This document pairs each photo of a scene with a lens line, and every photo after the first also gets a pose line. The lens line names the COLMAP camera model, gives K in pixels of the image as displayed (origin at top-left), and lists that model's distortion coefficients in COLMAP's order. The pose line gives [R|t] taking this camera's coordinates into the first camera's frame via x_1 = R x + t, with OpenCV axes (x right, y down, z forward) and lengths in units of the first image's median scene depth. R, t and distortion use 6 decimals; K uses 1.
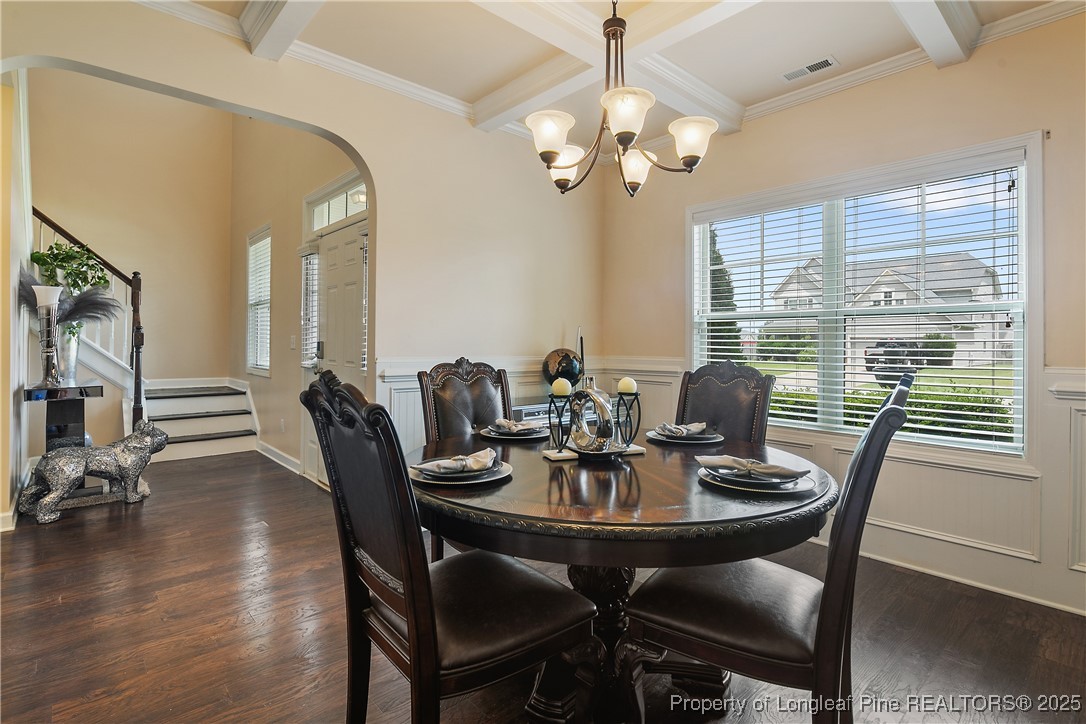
lens RADIAL K [[521.0, 0, 540.6], [0, 521.0, 347.0], [0, 0, 1]] dist [0.000688, -0.000563]
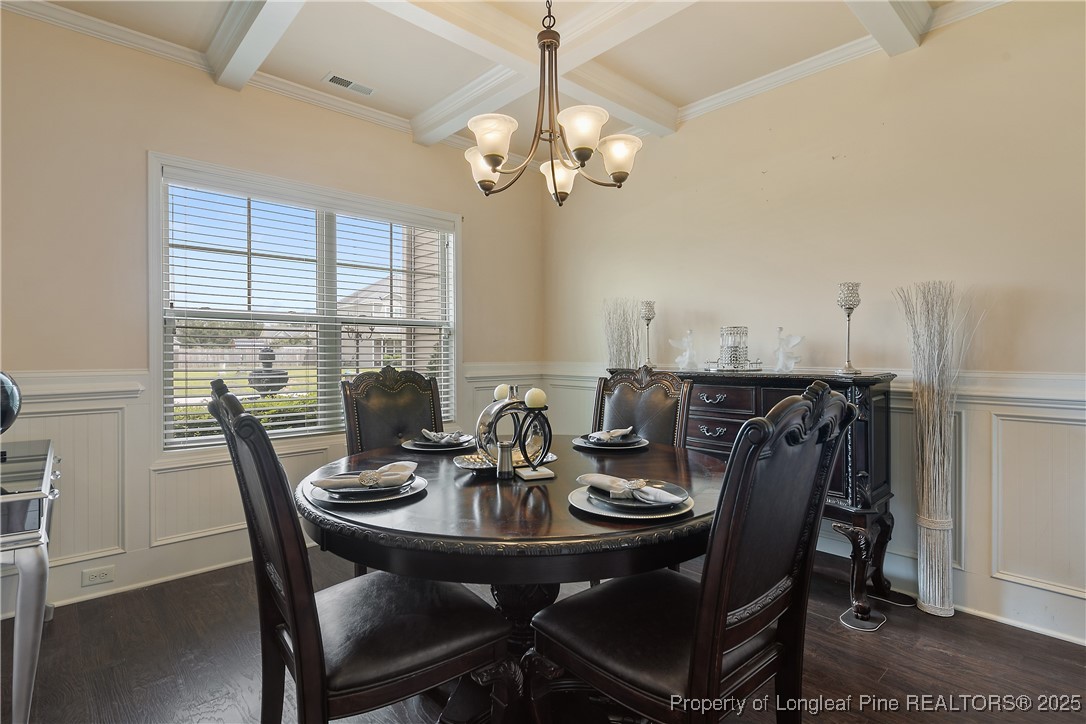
lens RADIAL K [[541.8, 0, 545.5], [0, 541.8, 347.2], [0, 0, 1]] dist [-0.001220, -0.000570]
pose [[0.999539, -0.012683, 0.027587, 0.132491], [0.013022, 0.999842, -0.012129, 0.001203], [-0.027429, 0.012482, 0.999546, -0.009829]]
